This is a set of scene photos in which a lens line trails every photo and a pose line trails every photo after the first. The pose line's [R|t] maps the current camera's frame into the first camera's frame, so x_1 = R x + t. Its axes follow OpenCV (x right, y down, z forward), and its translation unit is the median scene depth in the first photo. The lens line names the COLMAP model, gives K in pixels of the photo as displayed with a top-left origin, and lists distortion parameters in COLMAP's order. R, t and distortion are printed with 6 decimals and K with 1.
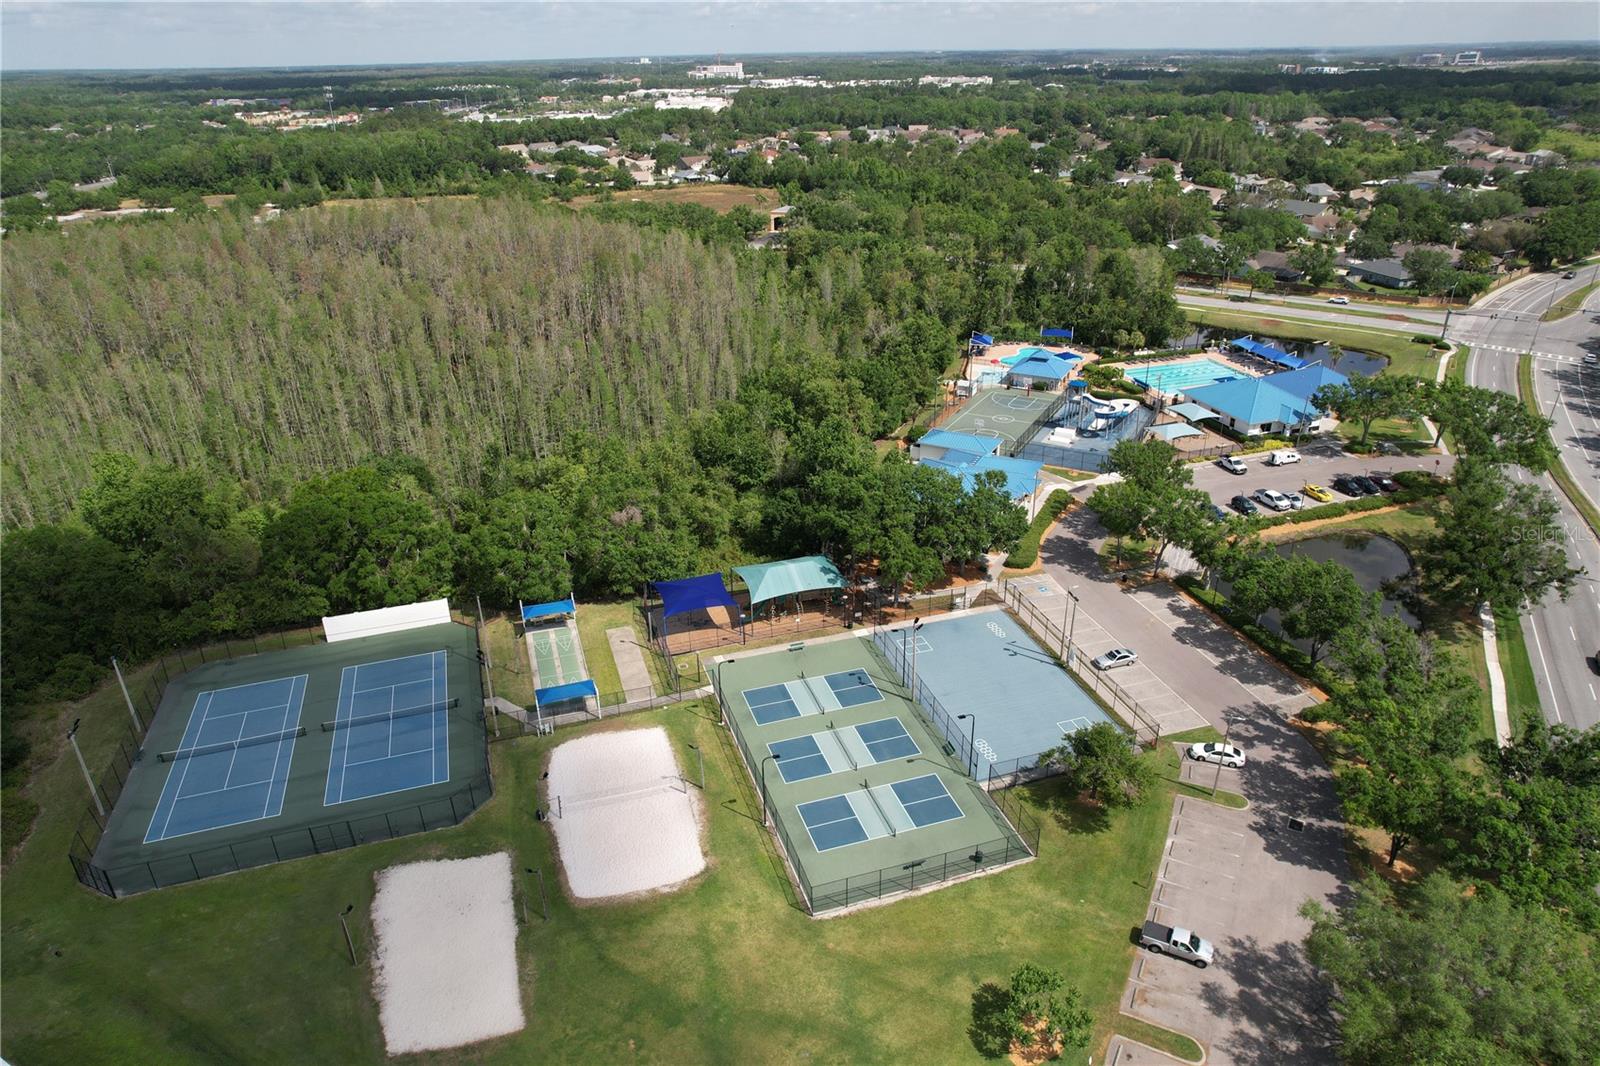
lens RADIAL K [[1017.1, 0, 800.0], [0, 1017.1, 533.0], [0, 0, 1]] dist [-0.075061, 0.065781]
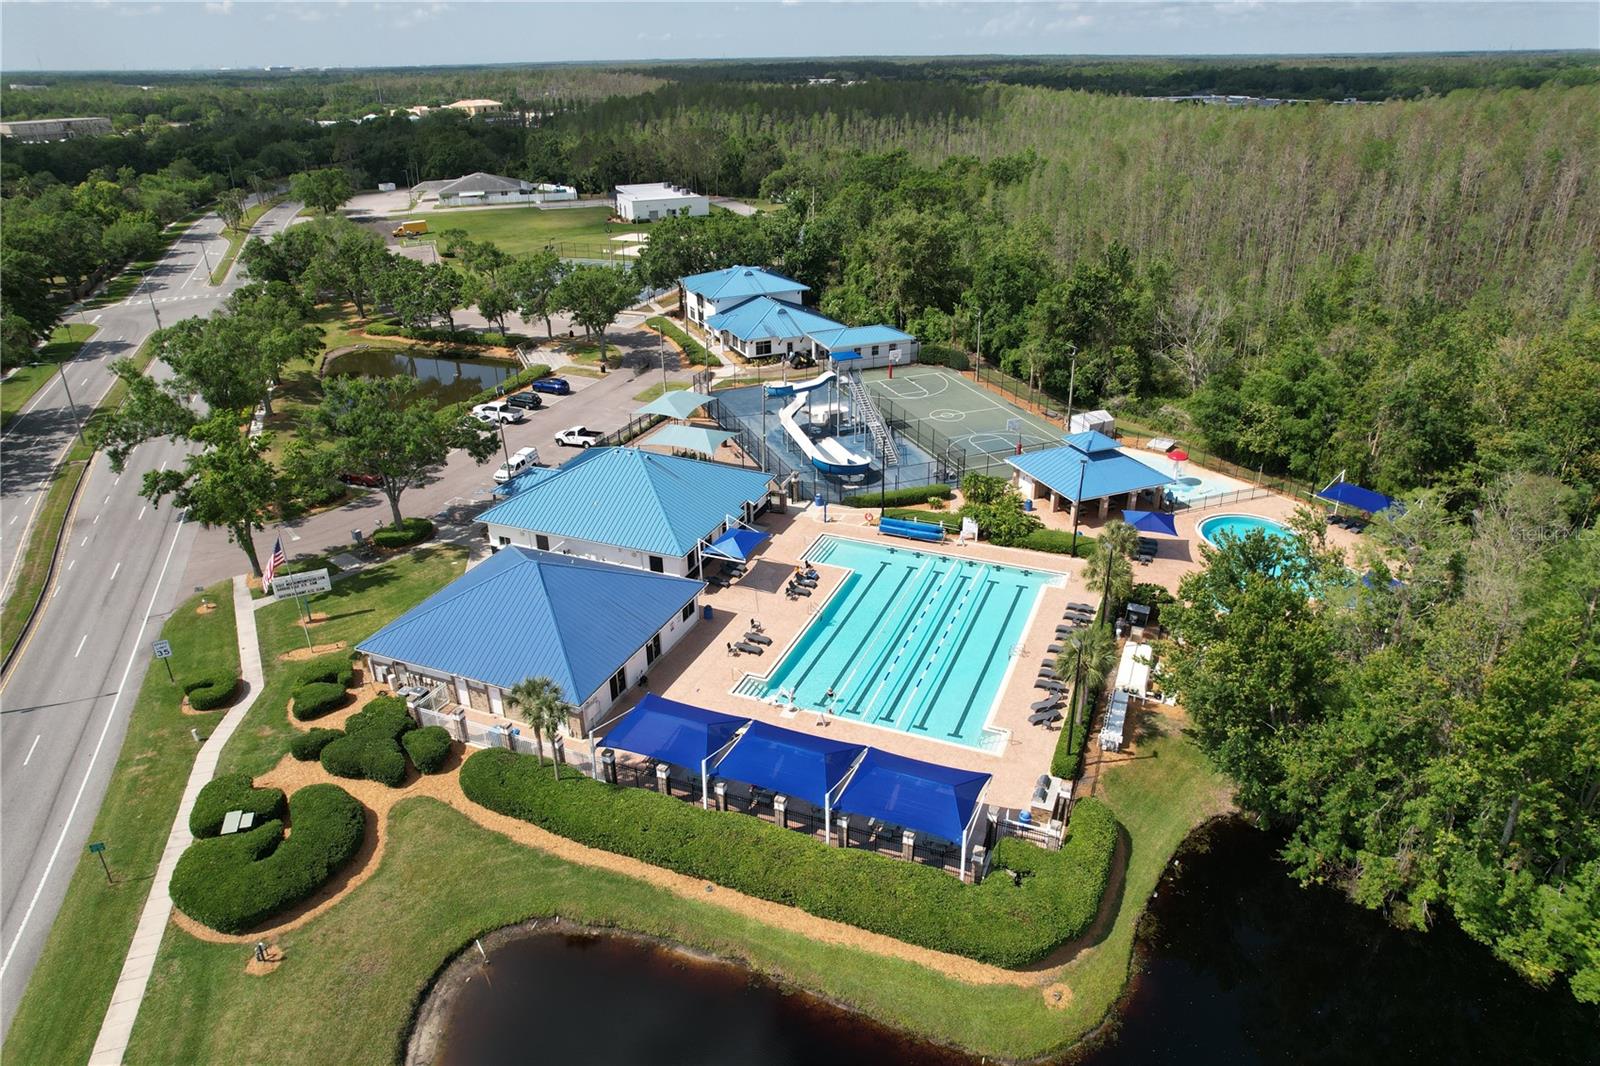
lens RADIAL K [[1017.1, 0, 800.0], [0, 1017.1, 533.0], [0, 0, 1]] dist [-0.075061, 0.065781]
pose [[-0.641947, 0.352537, -0.680897, 0.691307], [-0.315252, 0.688145, 0.653508, -0.431151], [0.698942, 0.634172, -0.330614, 1.156938]]
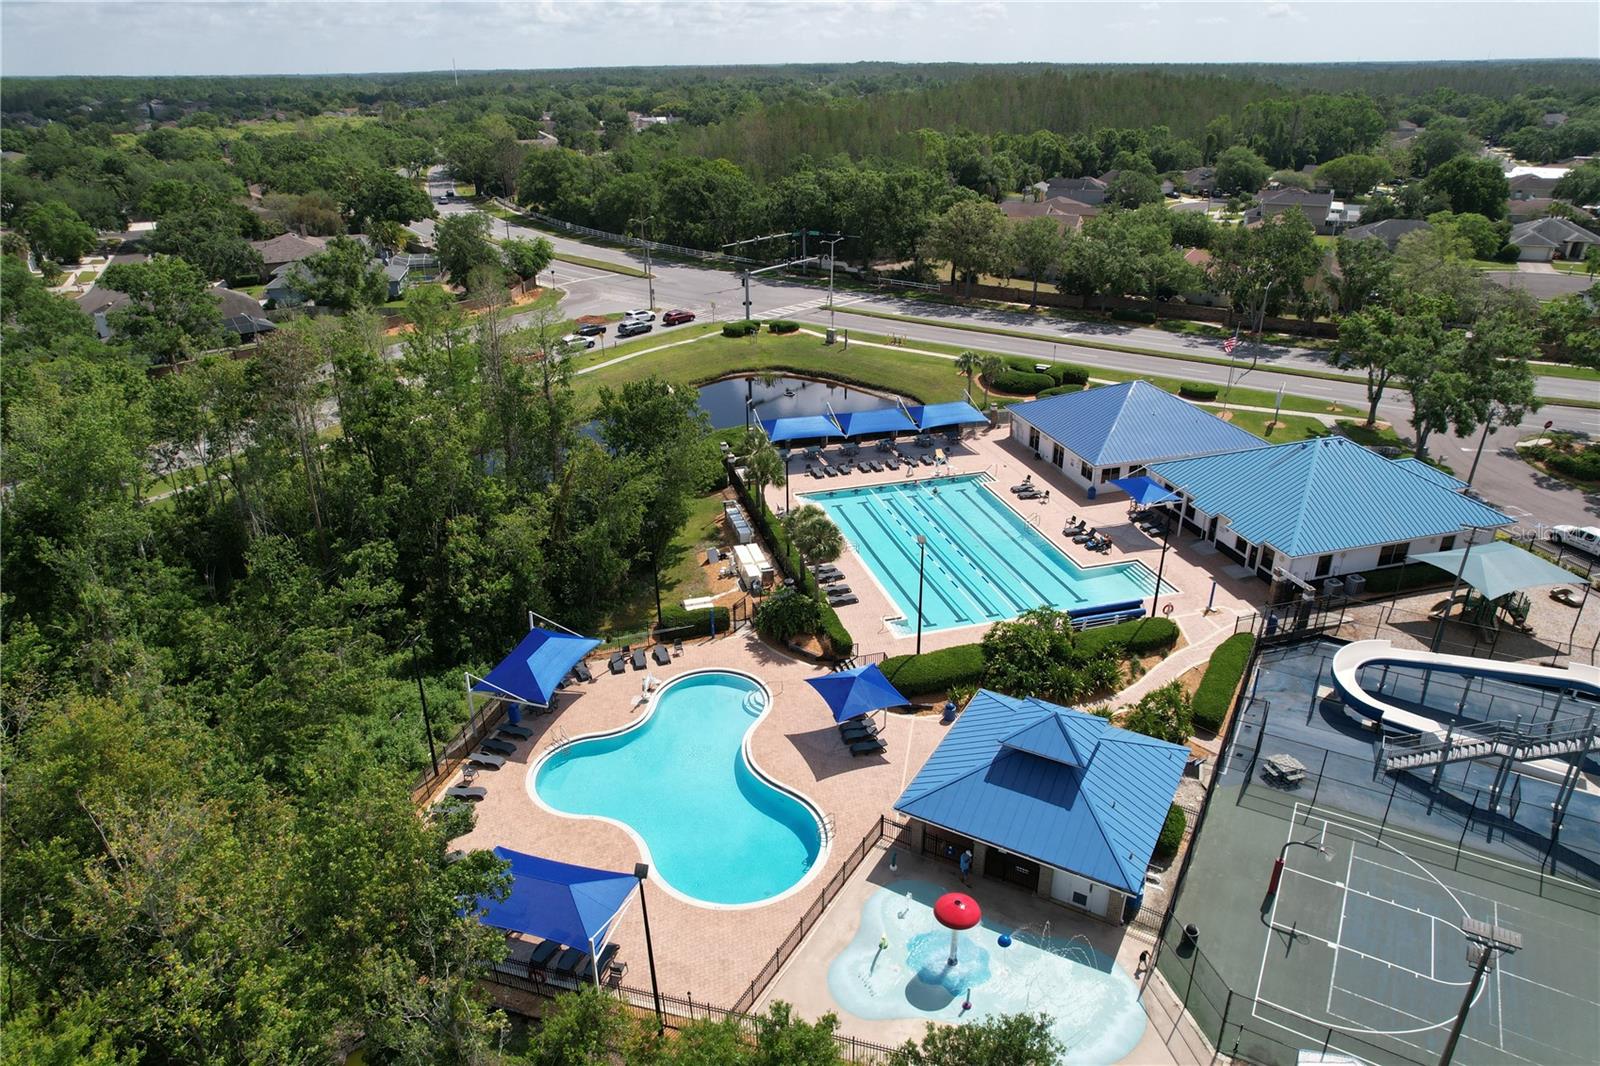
lens RADIAL K [[1017.1, 0, 800.0], [0, 1017.1, 533.0], [0, 0, 1]] dist [-0.075061, 0.065781]
pose [[0.023596, -0.406046, 0.913548, 0.065519], [0.431442, 0.828462, 0.357084, -0.336383], [-0.901832, 0.385717, 0.194734, 1.058250]]
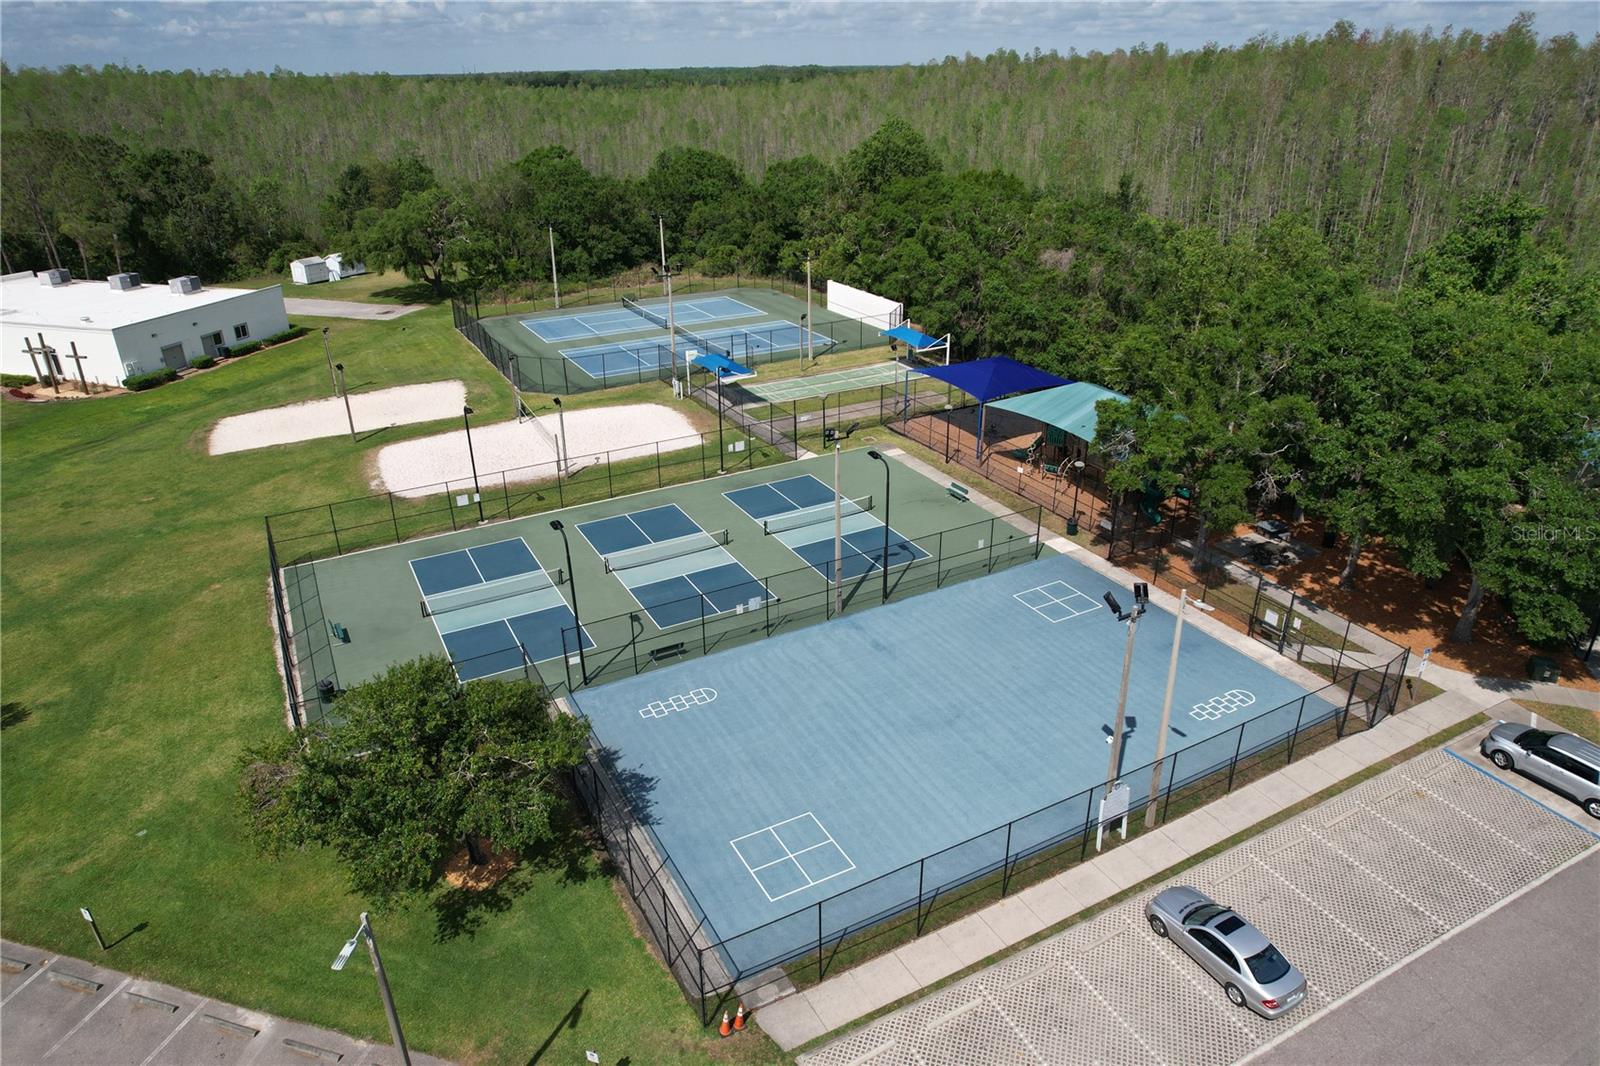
lens RADIAL K [[1017.1, 0, 800.0], [0, 1017.1, 533.0], [0, 0, 1]] dist [-0.075061, 0.065781]
pose [[0.183401, 0.426348, -0.885772, 0.287510], [-0.418247, 0.849275, 0.322182, -0.005307], [0.889625, 0.311383, 0.334077, 0.459694]]
